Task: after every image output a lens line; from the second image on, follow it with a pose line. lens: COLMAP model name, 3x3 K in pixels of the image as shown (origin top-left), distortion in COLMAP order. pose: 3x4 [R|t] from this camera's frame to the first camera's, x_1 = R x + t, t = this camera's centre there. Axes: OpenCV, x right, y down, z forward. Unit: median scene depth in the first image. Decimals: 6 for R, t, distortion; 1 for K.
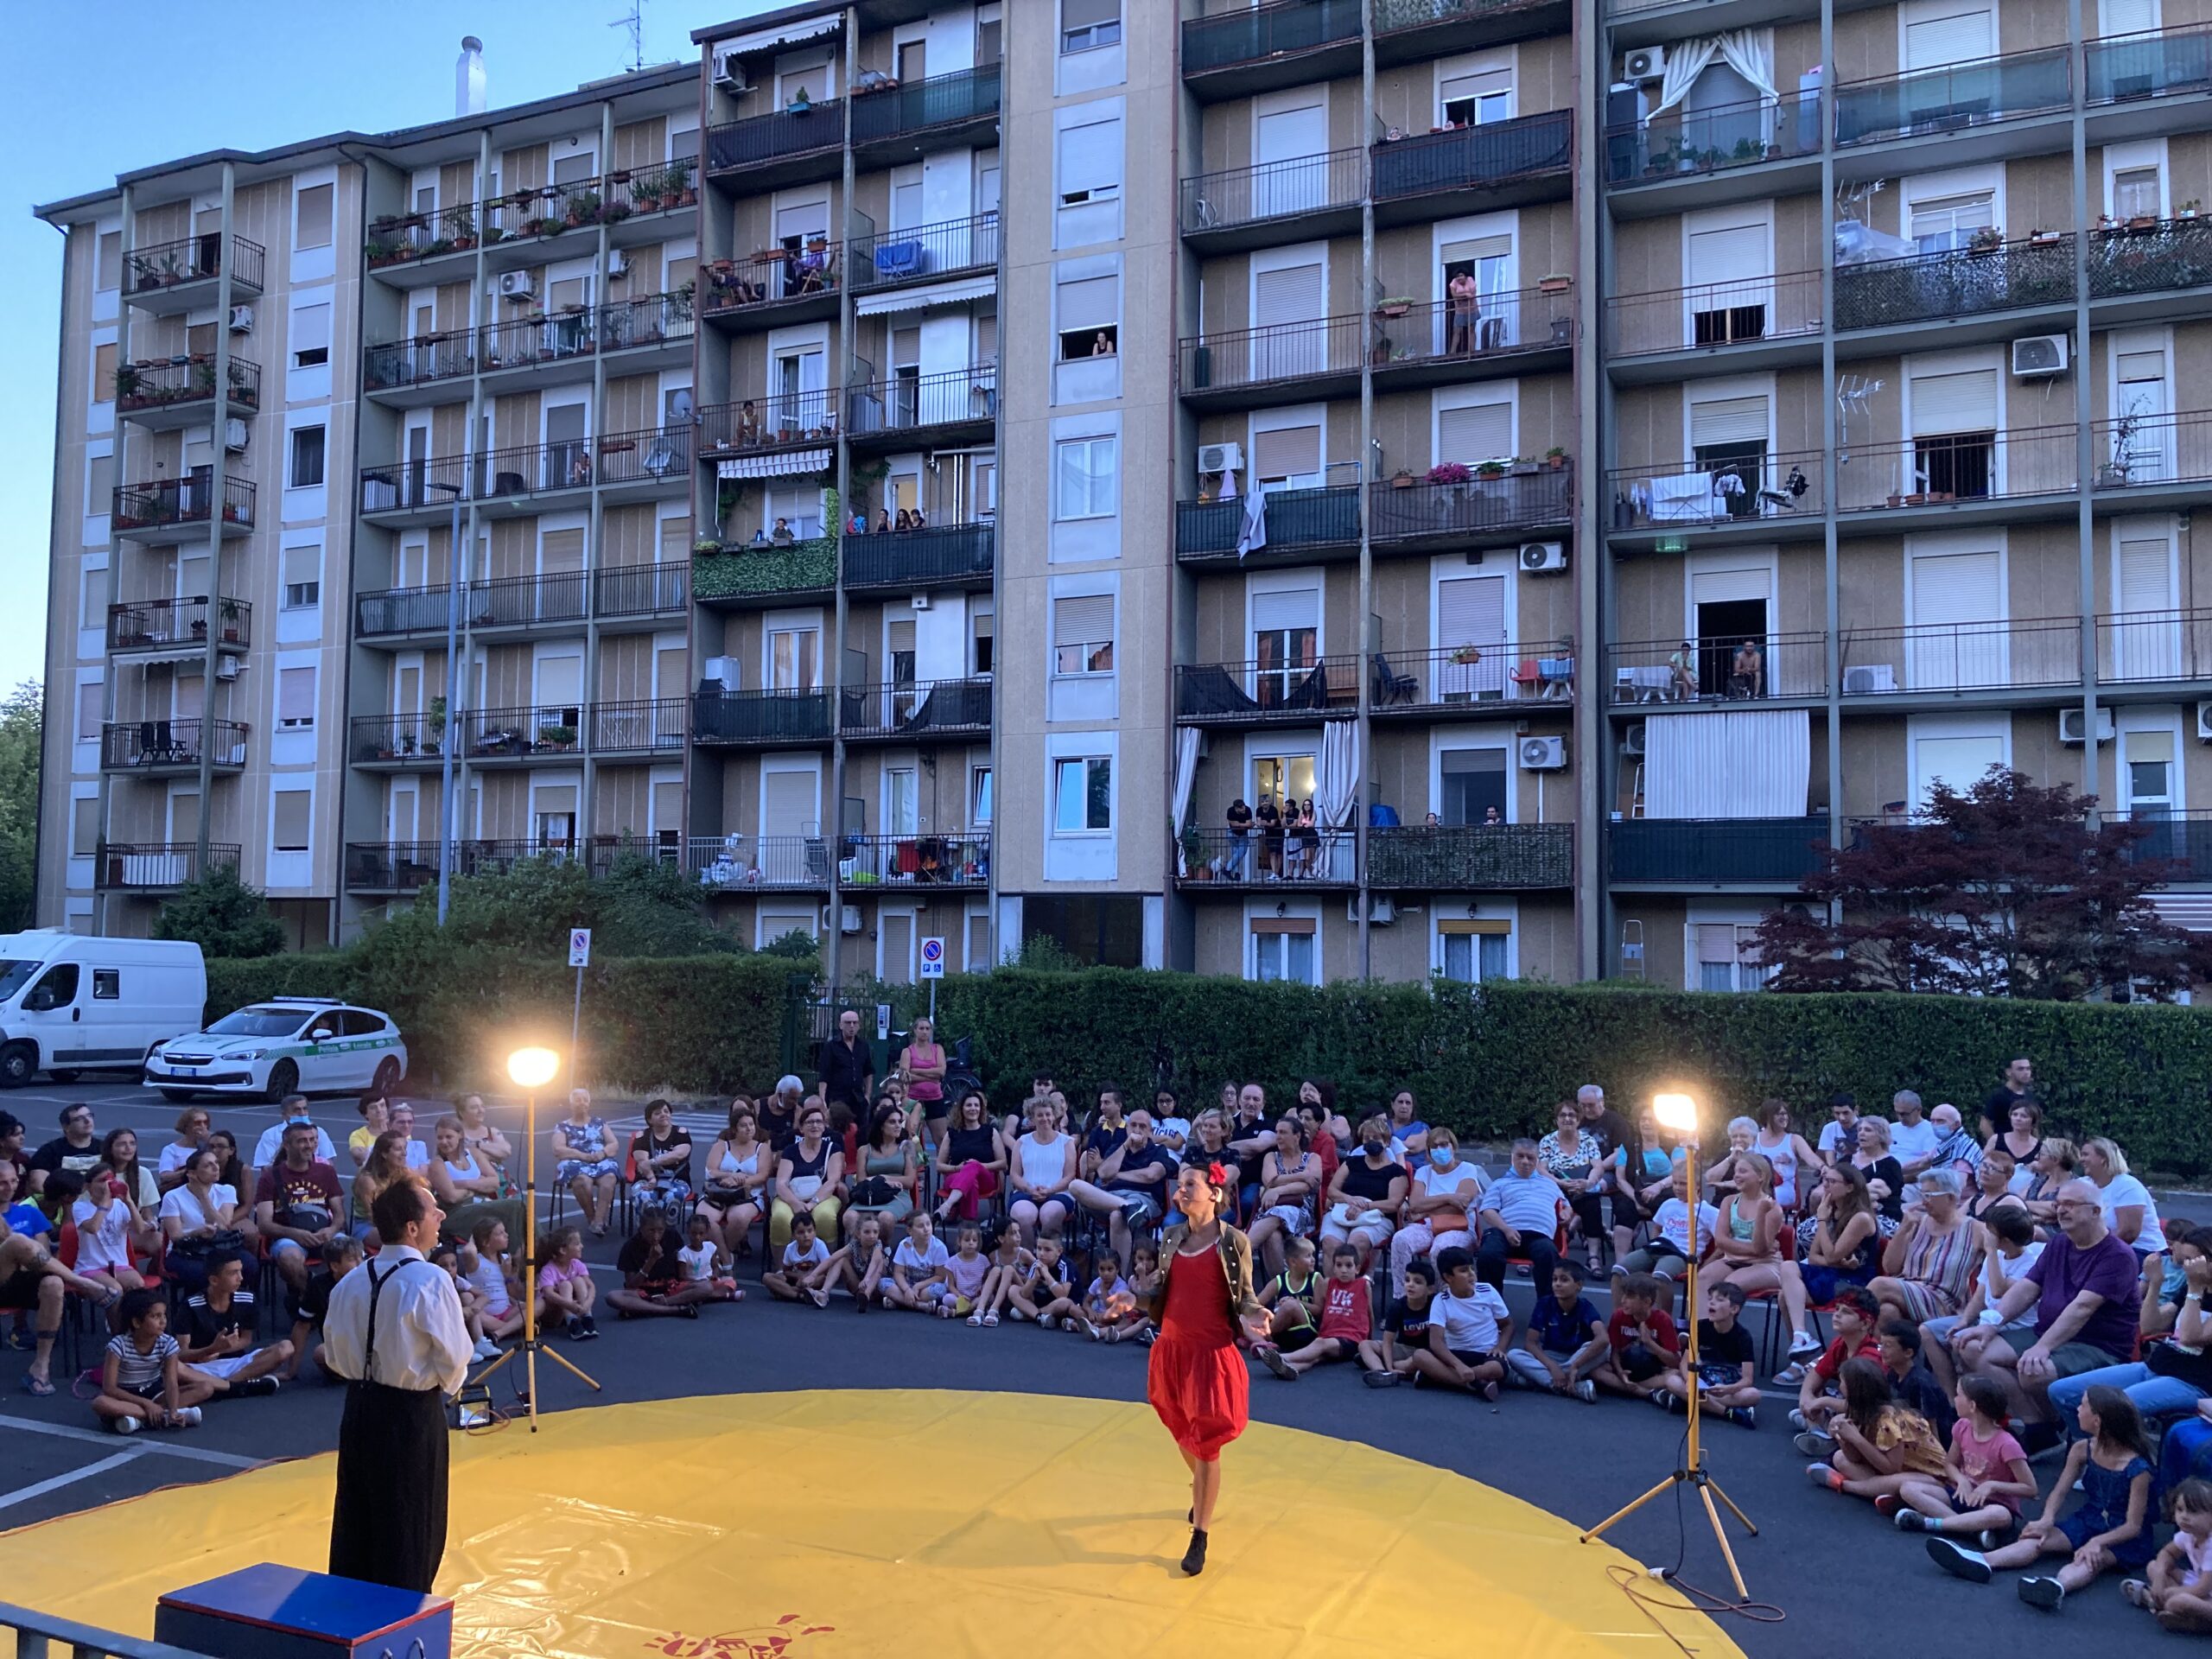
lens RADIAL K [[1801.8, 0, 1096.6], [0, 1801.8, 837.4], [0, 0, 1]] dist [0.029752, -0.026433]
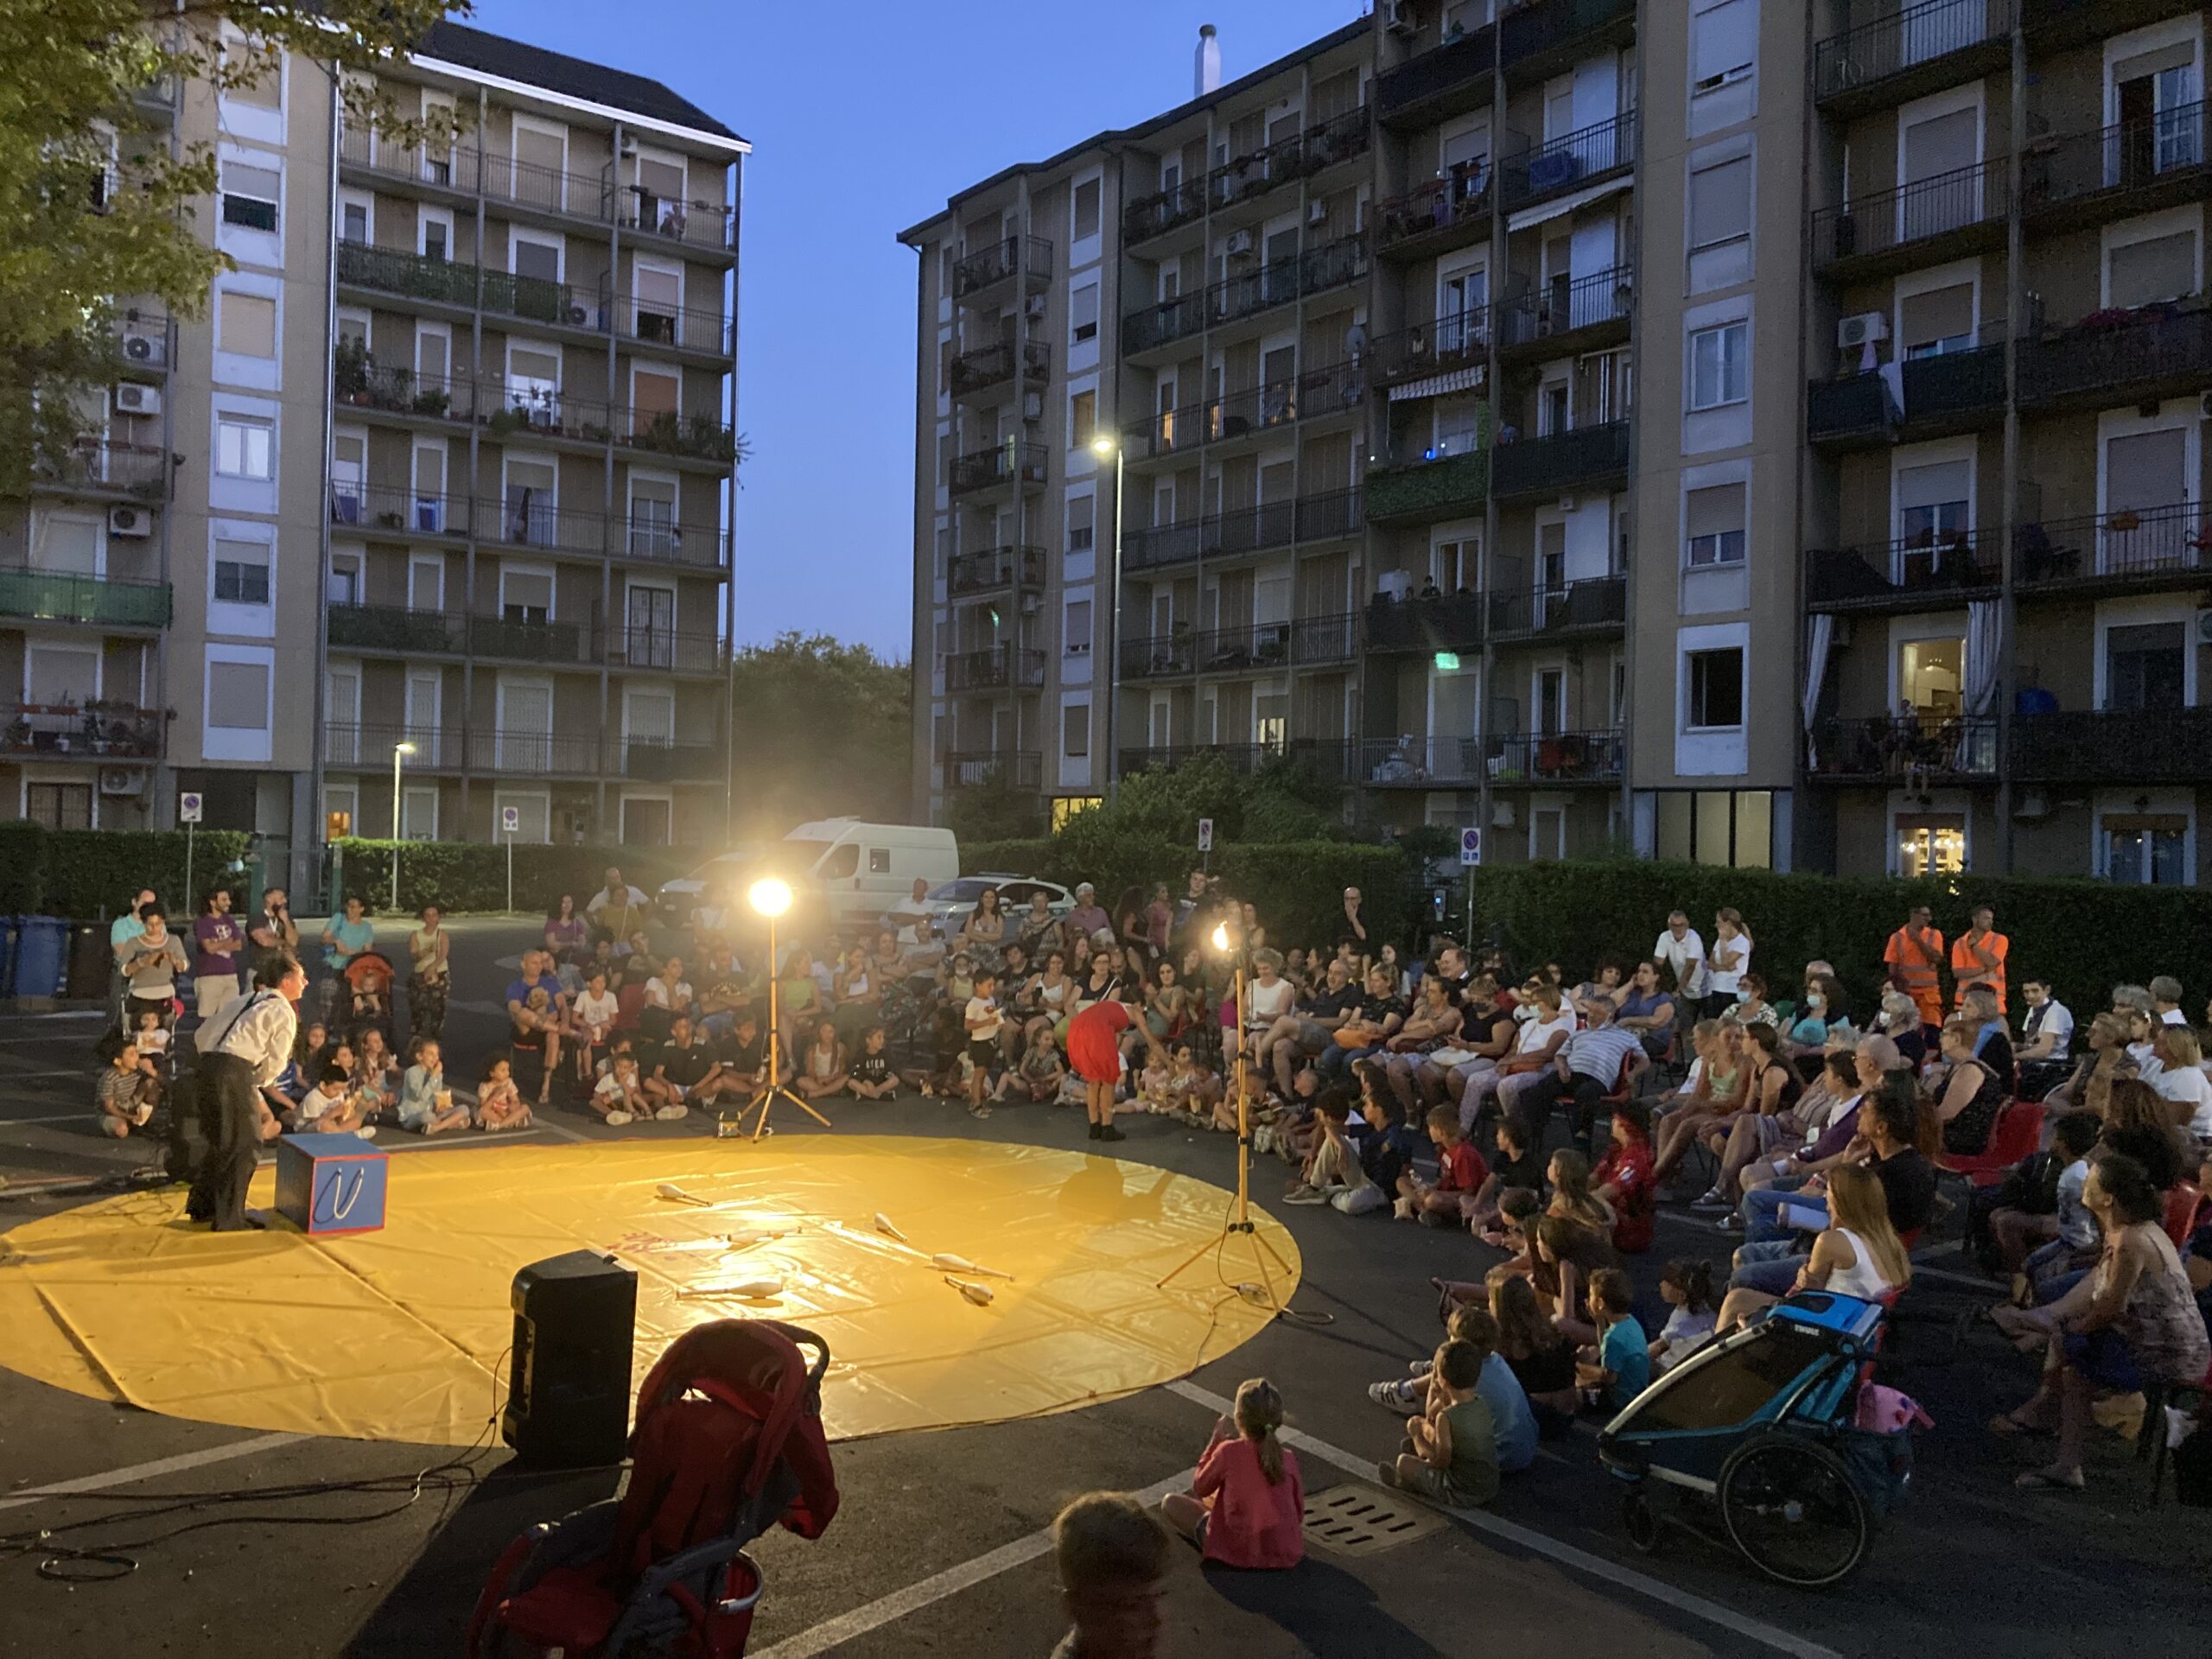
lens RADIAL K [[1801.8, 0, 1116.3], [0, 1801.8, 811.7], [0, 0, 1]] dist [0.029752, -0.026433]
pose [[0.885726, 0.000584, -0.464207, 0.164672], [0.018064, 0.999198, 0.035725, 0.002880], [0.463856, -0.040028, 0.885006, -0.040560]]
